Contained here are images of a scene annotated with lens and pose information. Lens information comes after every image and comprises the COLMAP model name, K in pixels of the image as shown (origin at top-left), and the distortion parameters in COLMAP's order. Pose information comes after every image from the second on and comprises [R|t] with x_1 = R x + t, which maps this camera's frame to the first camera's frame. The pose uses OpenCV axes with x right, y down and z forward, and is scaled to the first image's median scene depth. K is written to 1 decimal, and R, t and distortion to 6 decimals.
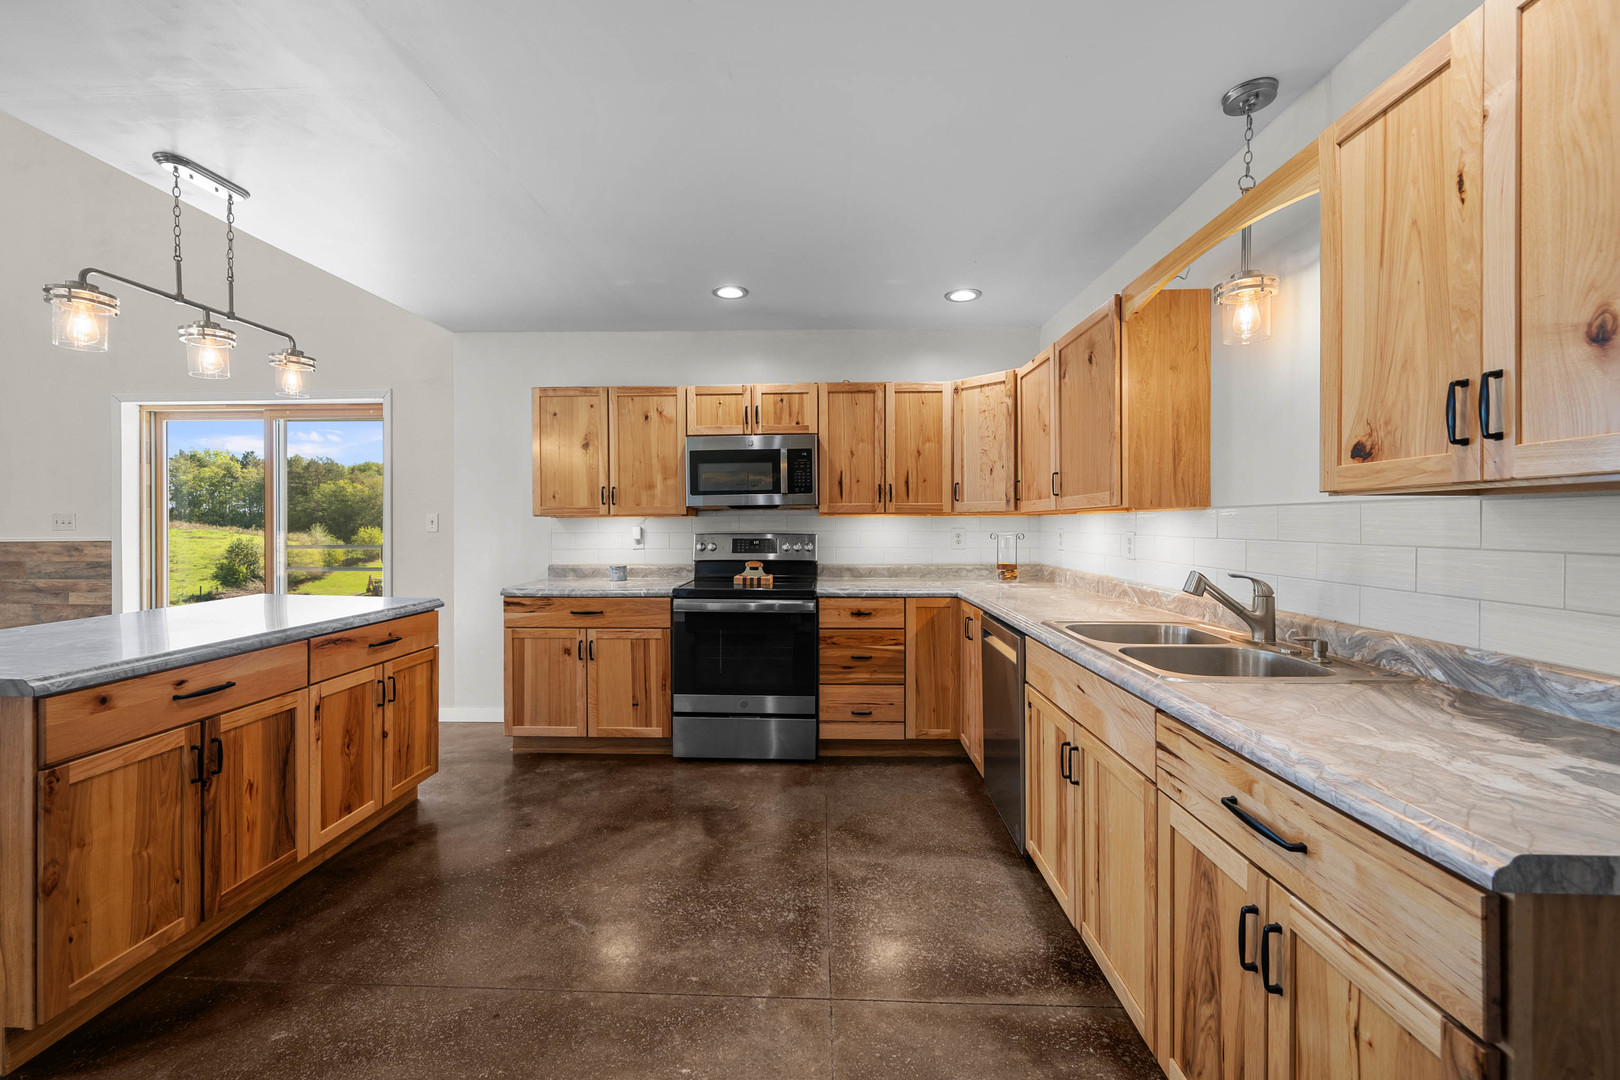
lens RADIAL K [[653.5, 0, 799.5], [0, 653.5, 524.9], [0, 0, 1]] dist [-0.000731, -0.000192]
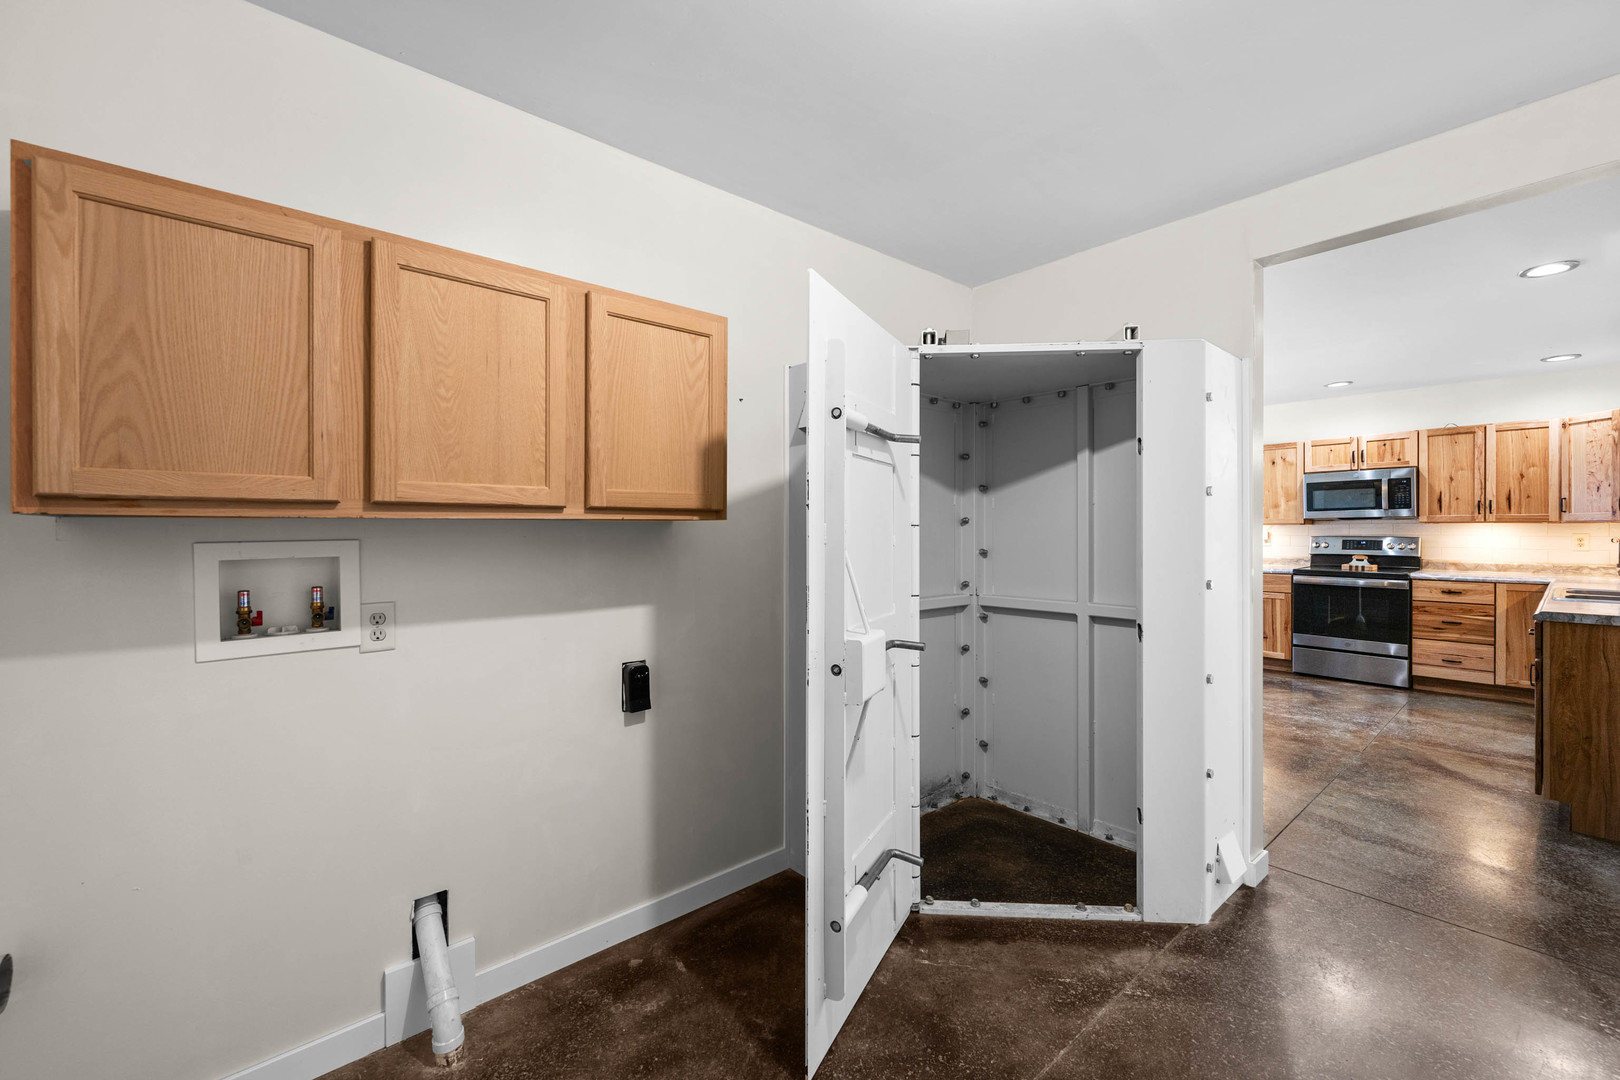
lens RADIAL K [[663.6, 0, 811.1], [0, 663.6, 531.7], [0, 0, 1]] dist [0.001135, 0.000361]
pose [[0.682883, 0.004134, -0.730516, 0.196766], [-0.002034, 0.999991, 0.003758, -0.000374], [0.730525, -0.001080, 0.682885, -1.017662]]
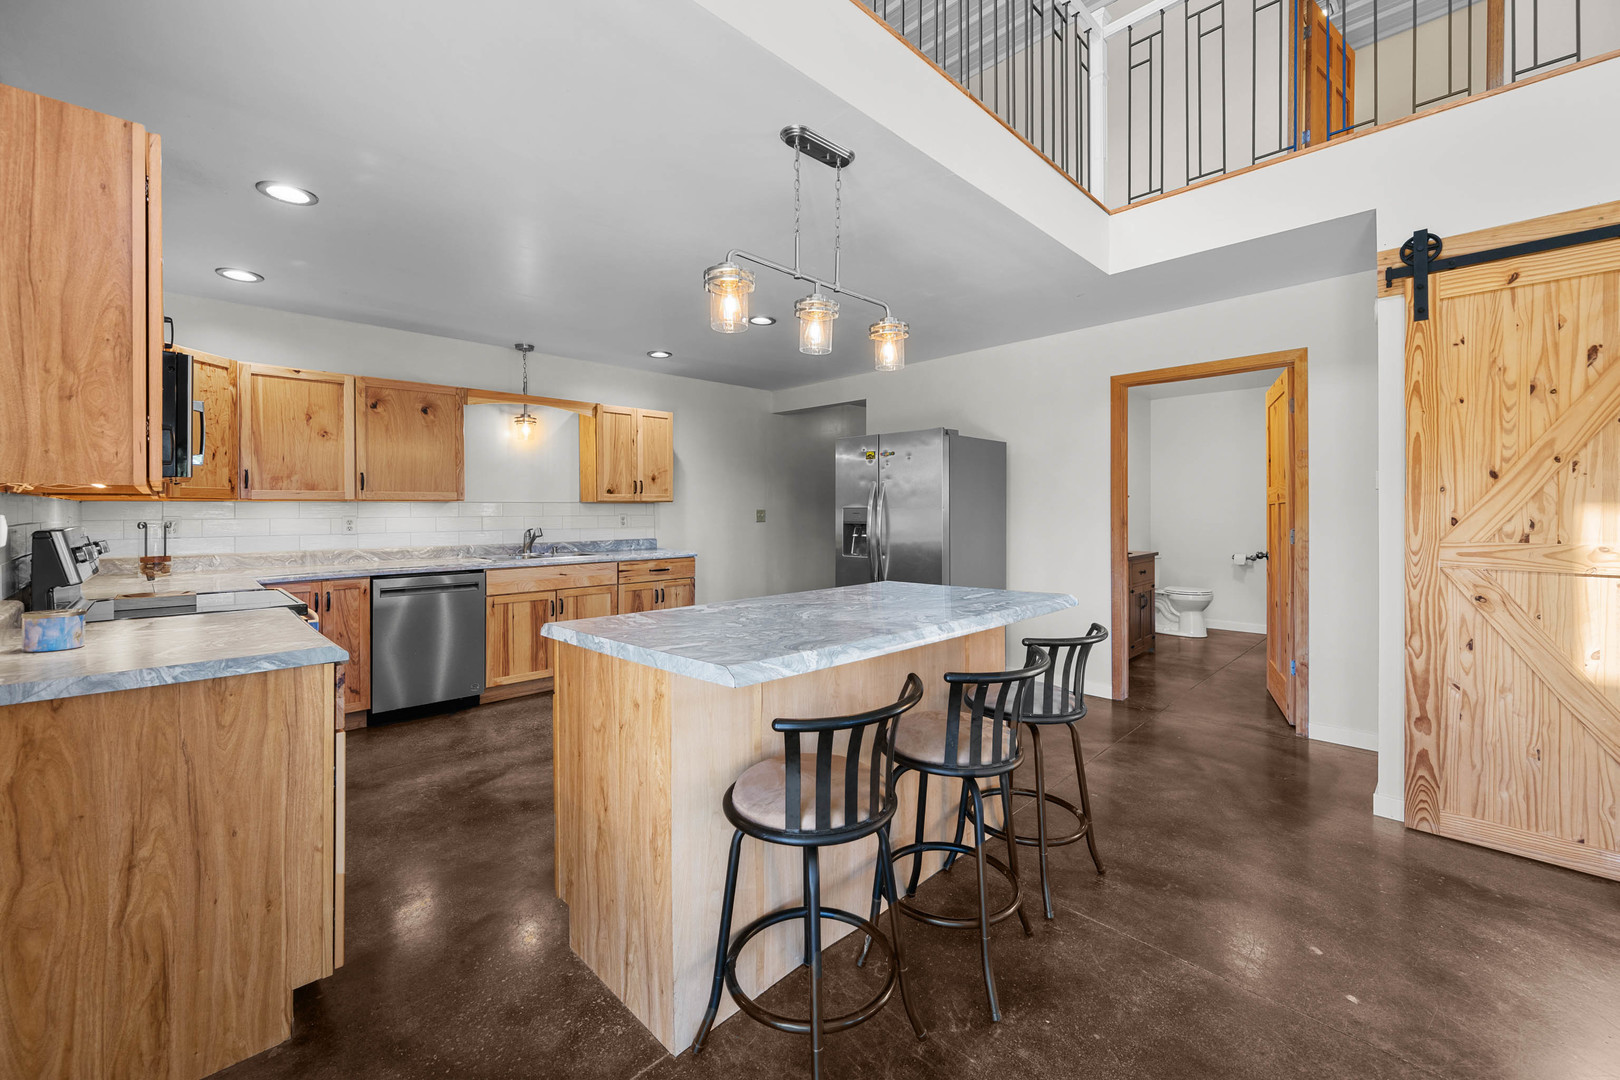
lens RADIAL K [[650.0, 0, 808.2], [0, 650.0, 511.5], [0, 0, 1]] dist [-0.000492, 0.000030]
pose [[-0.729014, 0.003728, 0.684489, -1.012577], [0.007642, 0.999967, 0.002692, 0.004066], [-0.684456, 0.007193, -0.729018, 1.115755]]
